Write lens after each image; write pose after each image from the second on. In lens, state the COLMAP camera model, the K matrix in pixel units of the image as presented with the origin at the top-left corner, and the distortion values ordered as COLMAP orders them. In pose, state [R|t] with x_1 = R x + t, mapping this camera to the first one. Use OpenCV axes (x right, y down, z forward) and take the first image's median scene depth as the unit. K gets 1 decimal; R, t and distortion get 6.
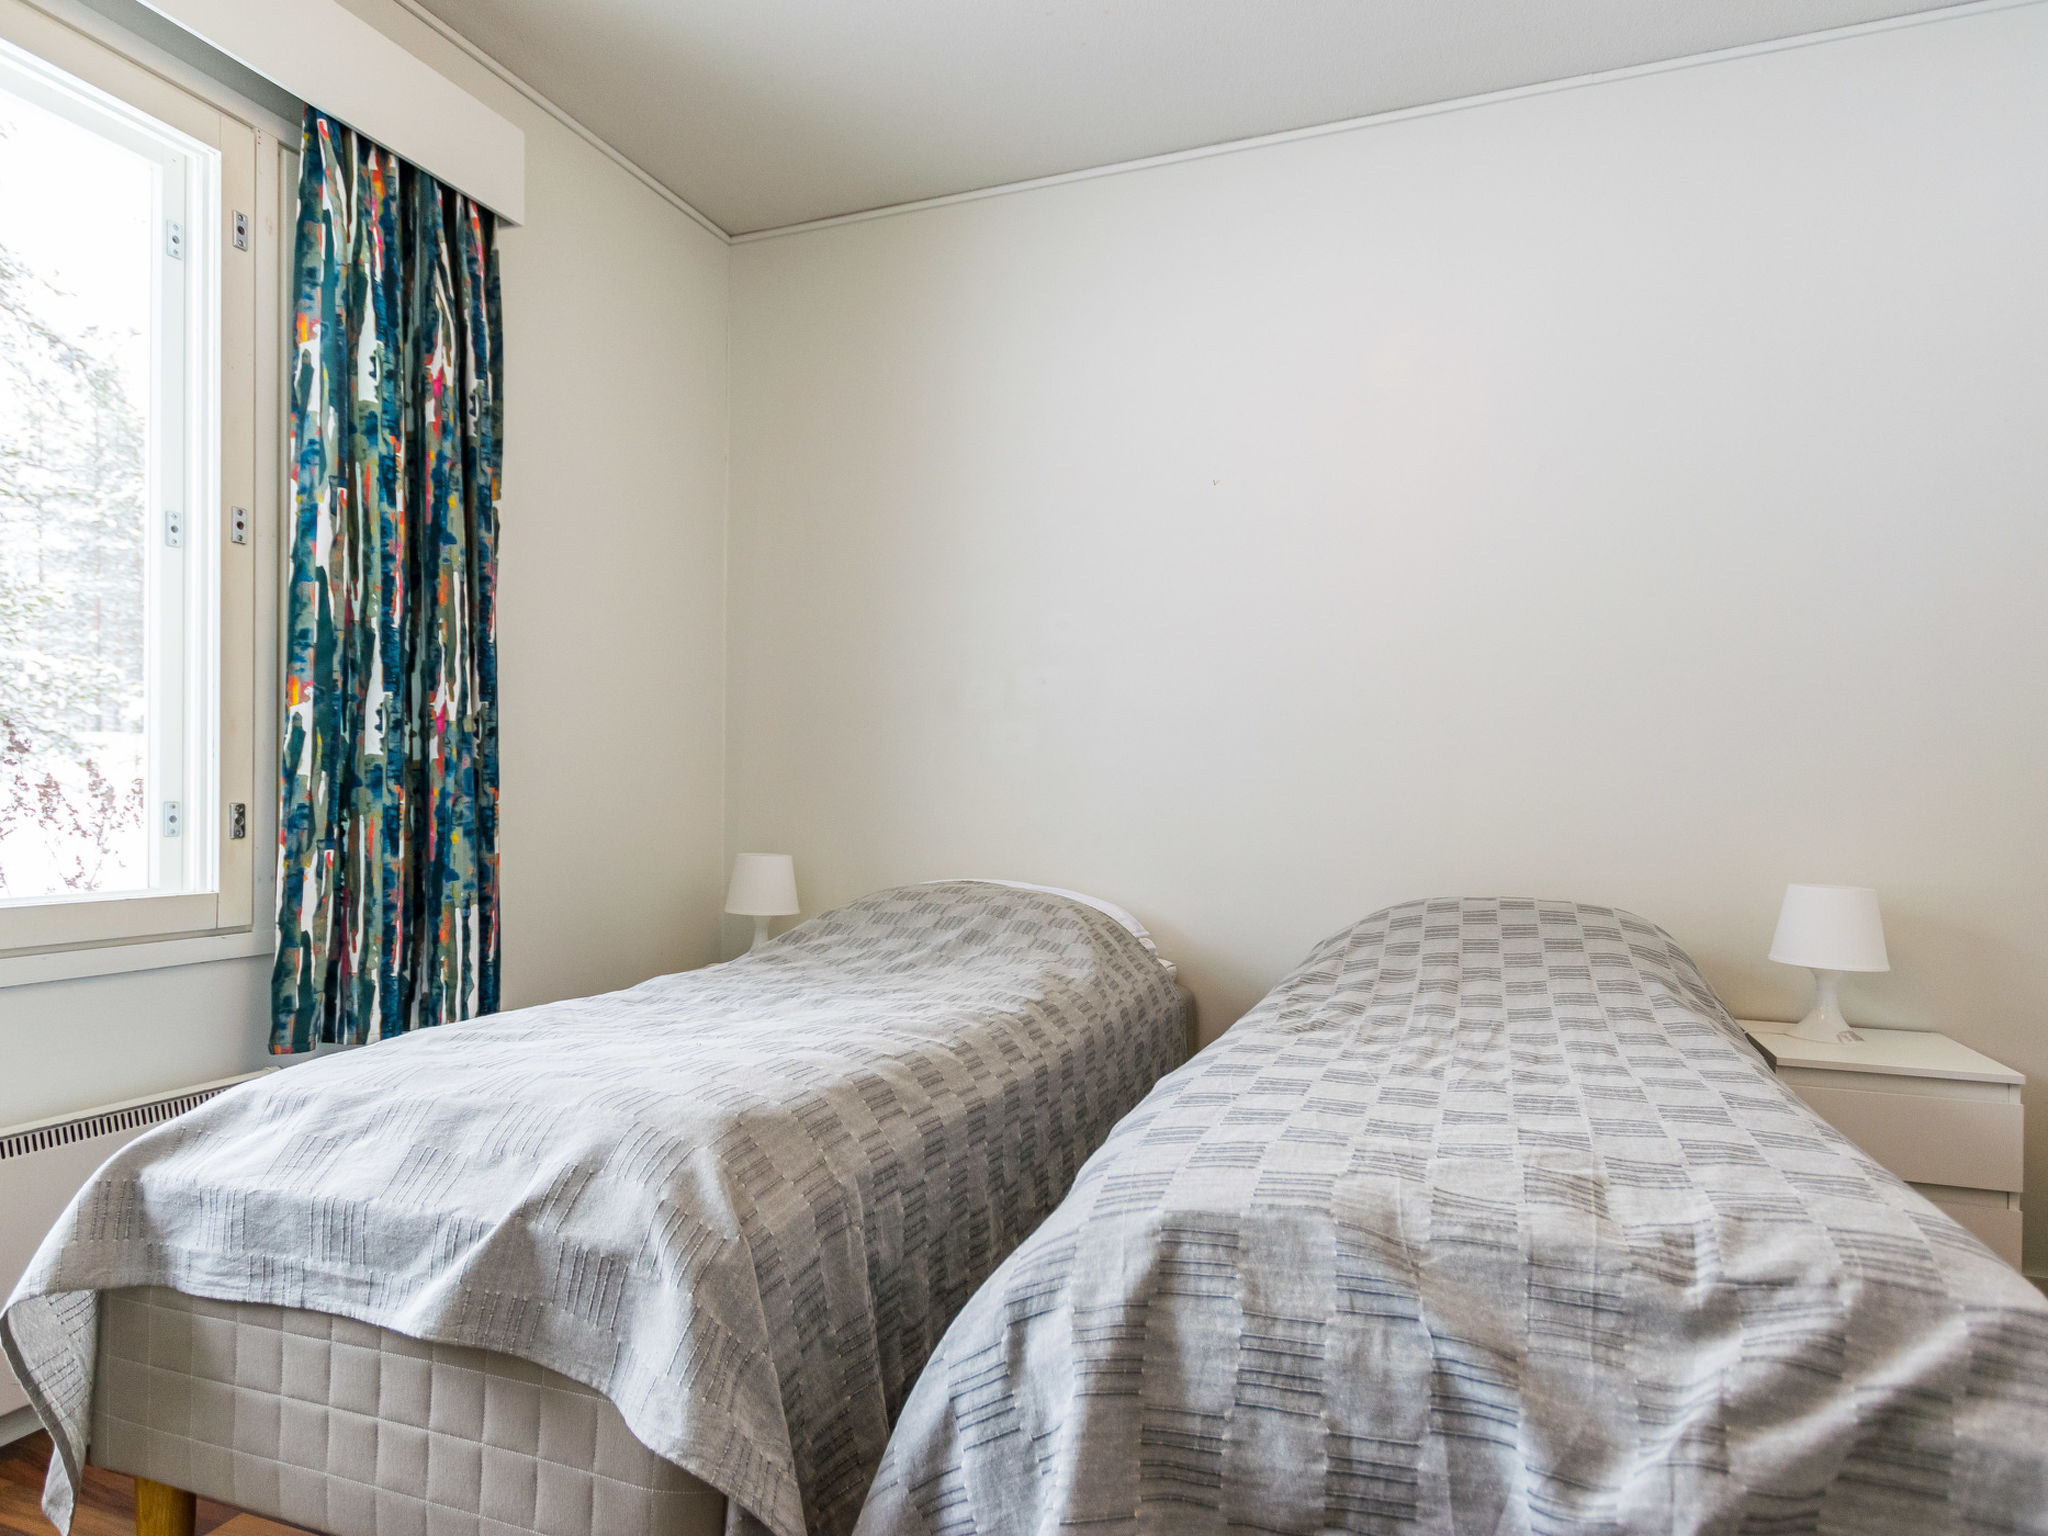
lens RADIAL K [[1078.7, 0, 1024.0], [0, 1078.7, 768.0], [0, 0, 1]] dist [0.001057, 0.000158]
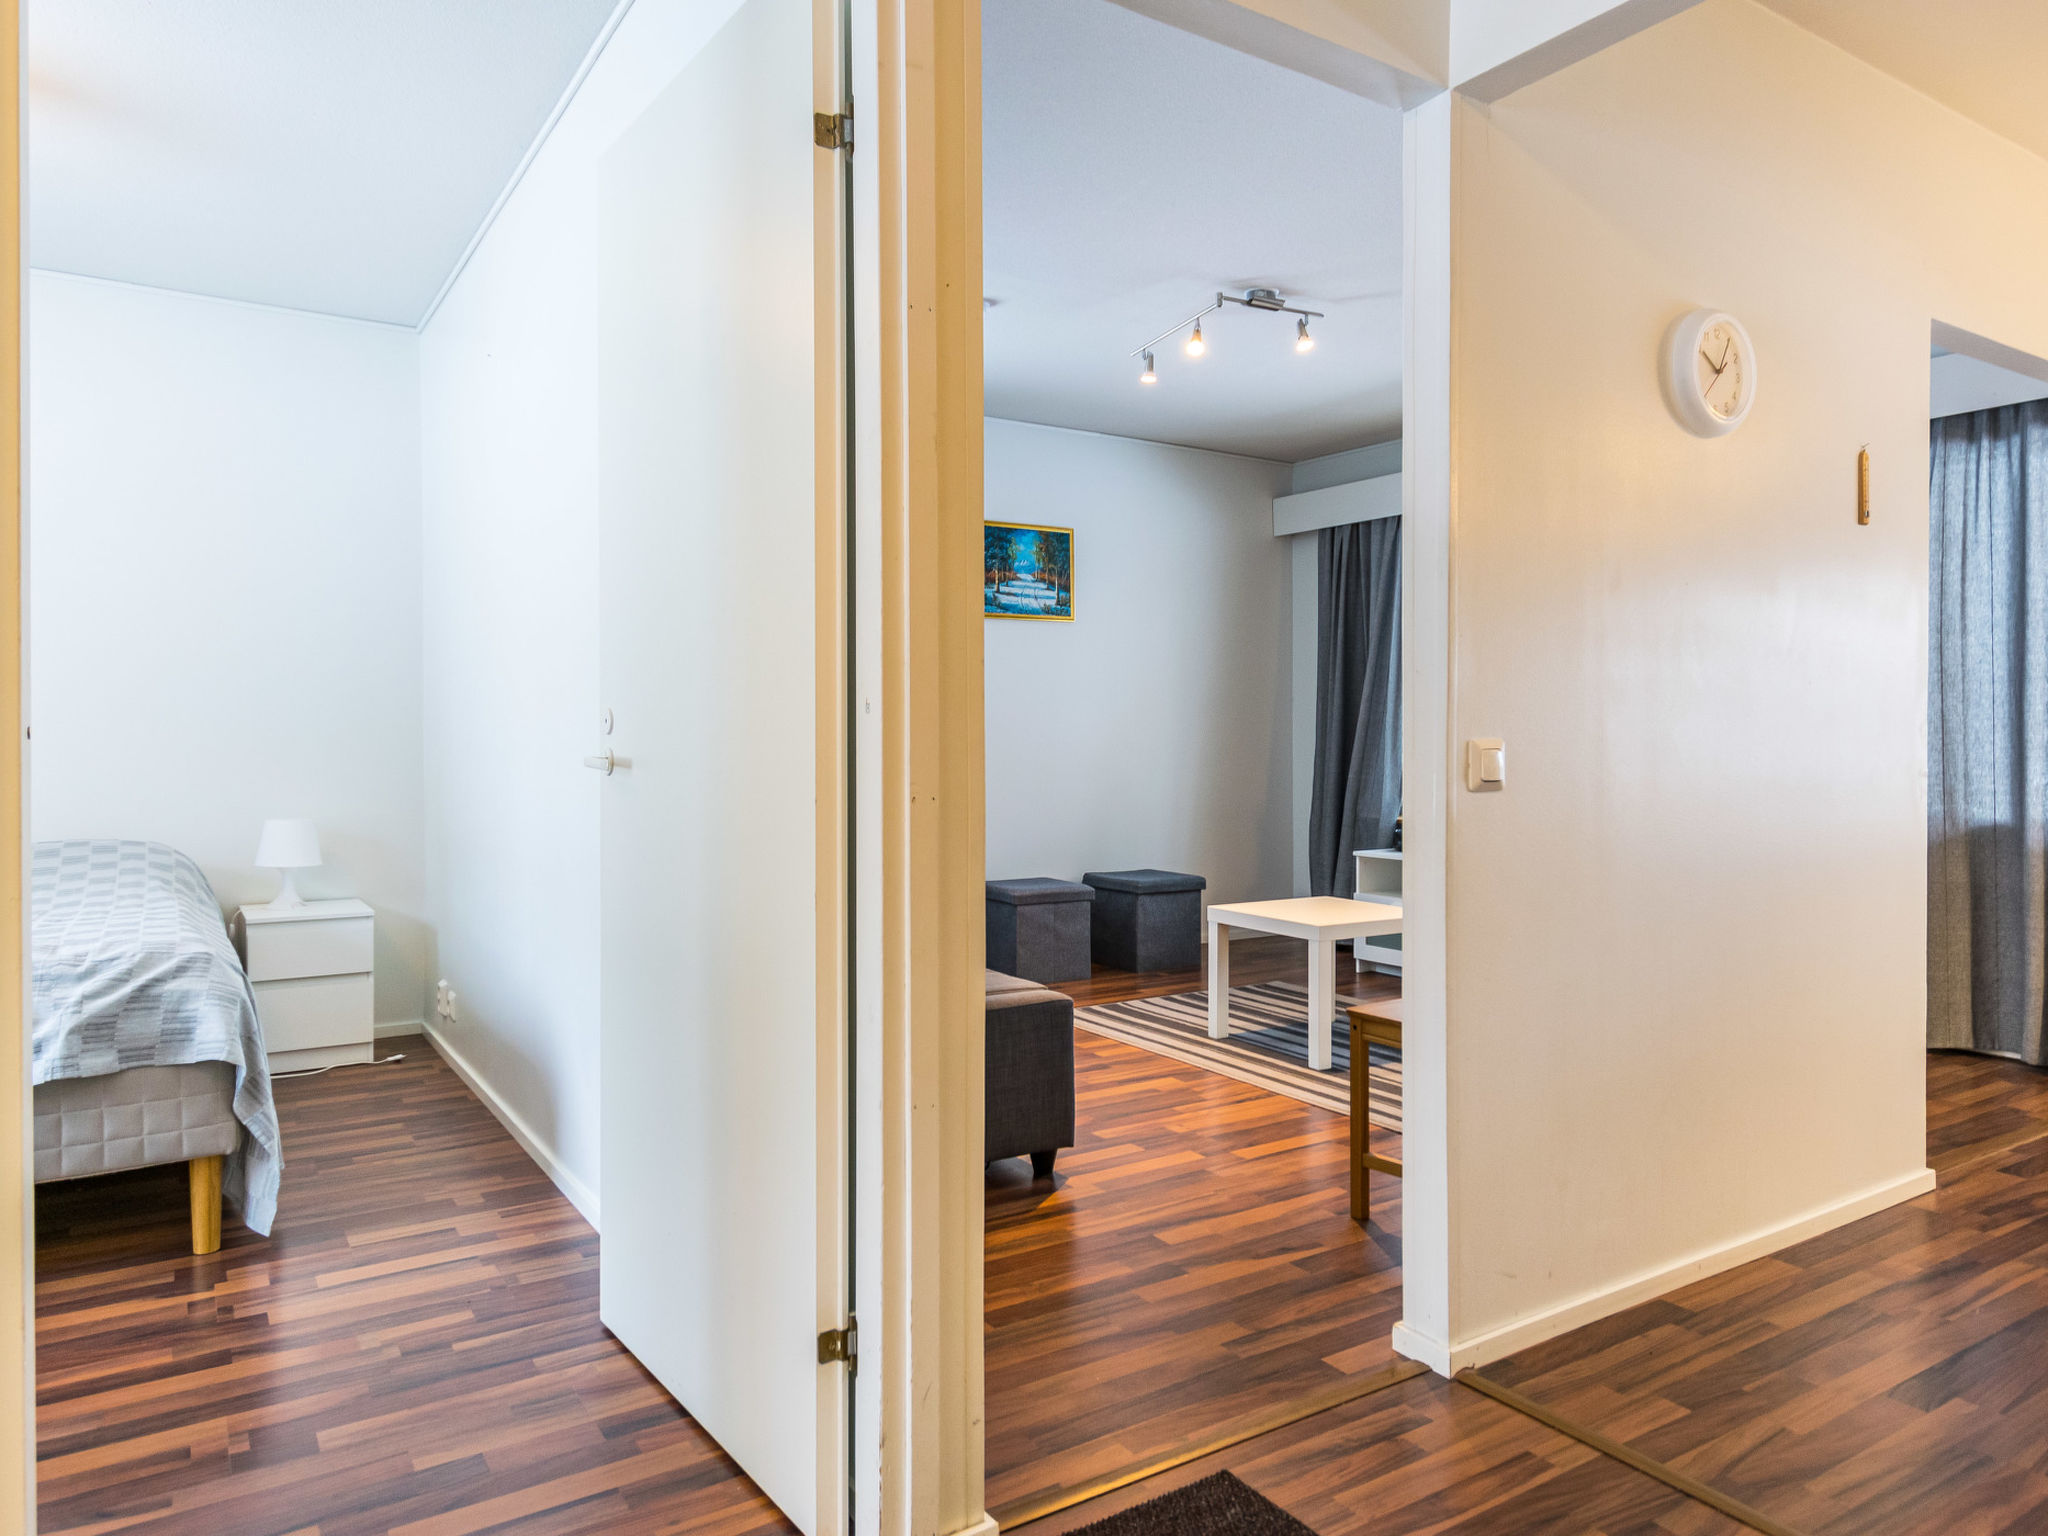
lens RADIAL K [[1330.1, 0, 1024.0], [0, 1330.1, 768.0], [0, 0, 1]] dist [-0.002971, -0.001029]
pose [[0.569177, -0.031053, 0.821629, -0.772707], [-0.017956, 0.998579, 0.050180, -0.238151], [-0.822019, -0.043314, 0.567810, -2.843544]]
